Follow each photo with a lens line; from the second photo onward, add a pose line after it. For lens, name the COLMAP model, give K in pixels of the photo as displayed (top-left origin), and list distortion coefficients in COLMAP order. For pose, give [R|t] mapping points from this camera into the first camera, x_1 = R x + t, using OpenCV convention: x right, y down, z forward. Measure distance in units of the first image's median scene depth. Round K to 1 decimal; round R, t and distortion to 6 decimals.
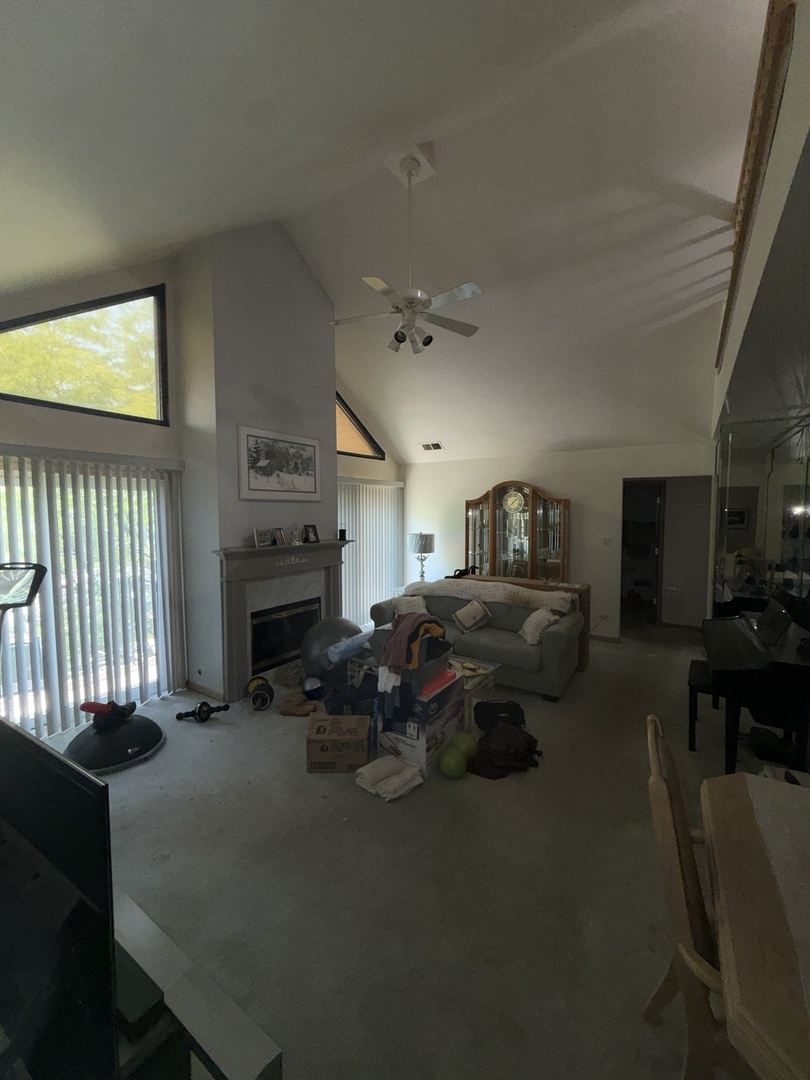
lens RADIAL K [[432.0, 0, 404.7], [0, 432.0, 531.7], [0, 0, 1]] dist [-0.003264, 0.001128]
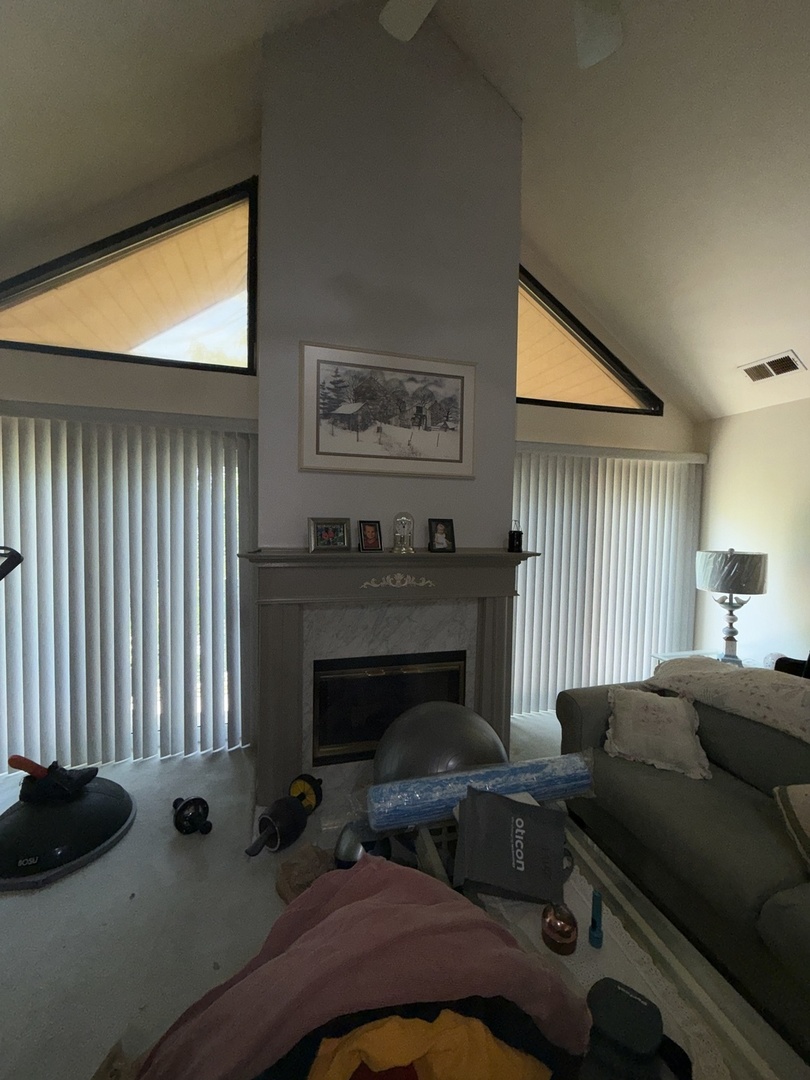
lens RADIAL K [[432.0, 0, 404.2], [0, 432.0, 533.4], [0, 0, 1]] dist [-0.003264, 0.001128]
pose [[0.756344, 0.039165, -0.653001, 0.104866], [-0.053281, 0.998578, -0.001823, 0.006279], [0.652001, 0.036171, 0.757355, 0.549494]]
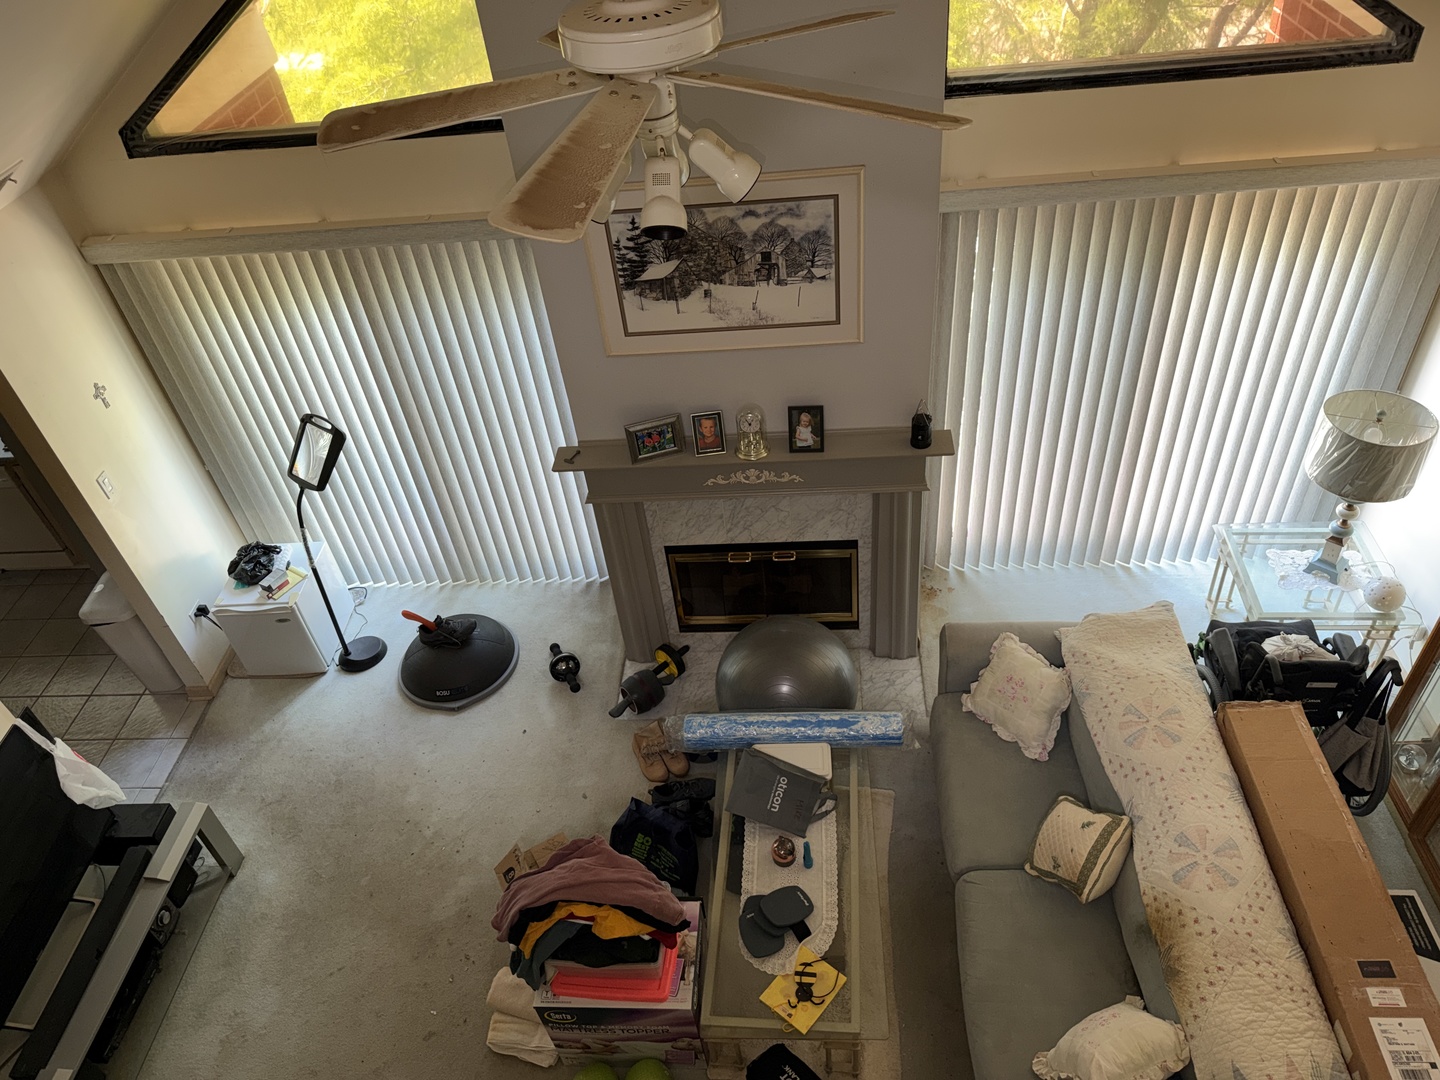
lens RADIAL K [[1016.8, 0, 726.2], [0, 1016.8, 539.7], [0, 0, 1]] dist [0.107235, -0.078292]
pose [[0.500957, 0.536407, -0.679198, 0.434831], [0.050671, 0.765247, 0.641739, -0.516296], [0.863988, -0.355899, 0.356176, 0.560885]]
